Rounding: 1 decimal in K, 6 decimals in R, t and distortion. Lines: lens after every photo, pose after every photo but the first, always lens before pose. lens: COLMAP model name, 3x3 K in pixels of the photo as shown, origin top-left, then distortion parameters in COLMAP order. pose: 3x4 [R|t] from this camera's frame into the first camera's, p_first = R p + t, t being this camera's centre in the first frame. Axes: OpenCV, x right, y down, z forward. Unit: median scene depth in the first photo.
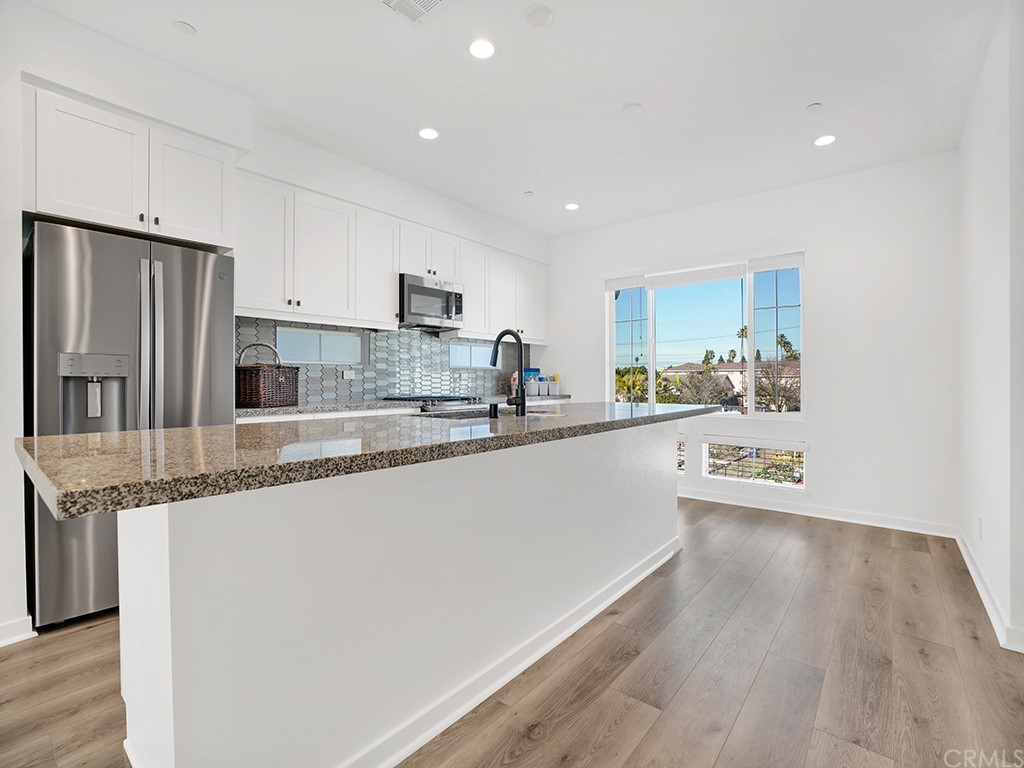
lens RADIAL K [[470.8, 0, 511.7], [0, 470.8, 386.5], [0, 0, 1]] dist [-0.033589, 0.000812]
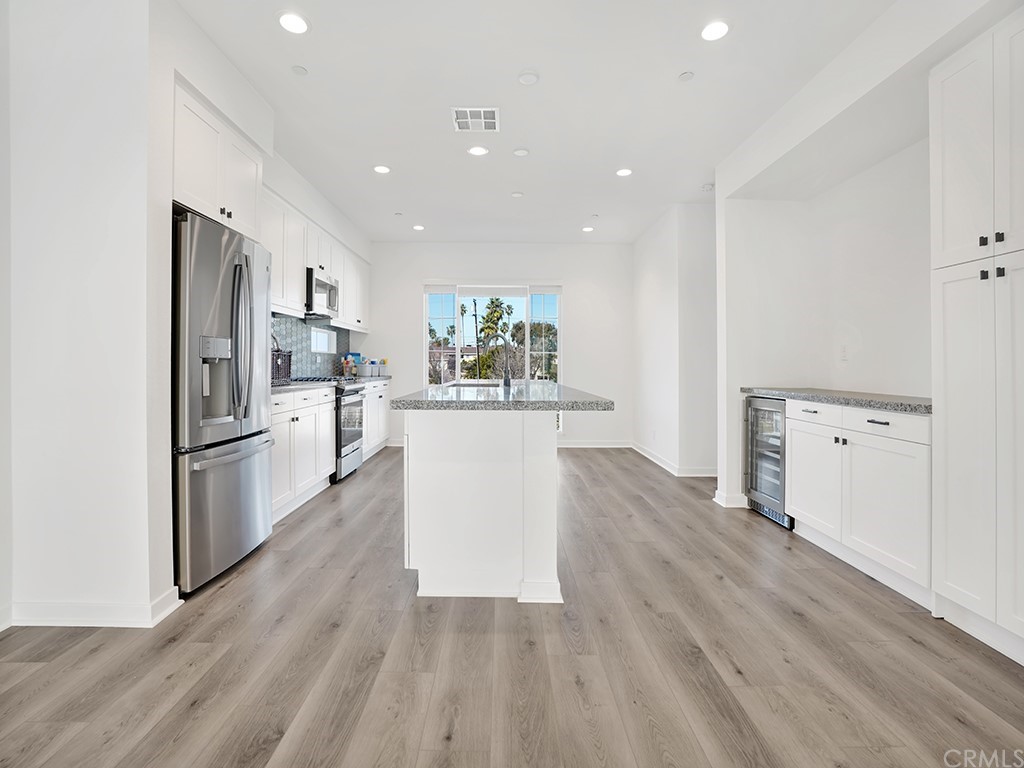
lens RADIAL K [[479.8, 0, 512.5], [0, 479.8, 364.5], [0, 0, 1]] dist [-0.032145, 0.001605]
pose [[0.762135, 0.004993, 0.647399, -0.565046], [0.002718, 0.999937, -0.010911, 0.003607], [-0.647412, 0.010076, 0.762074, -0.165077]]
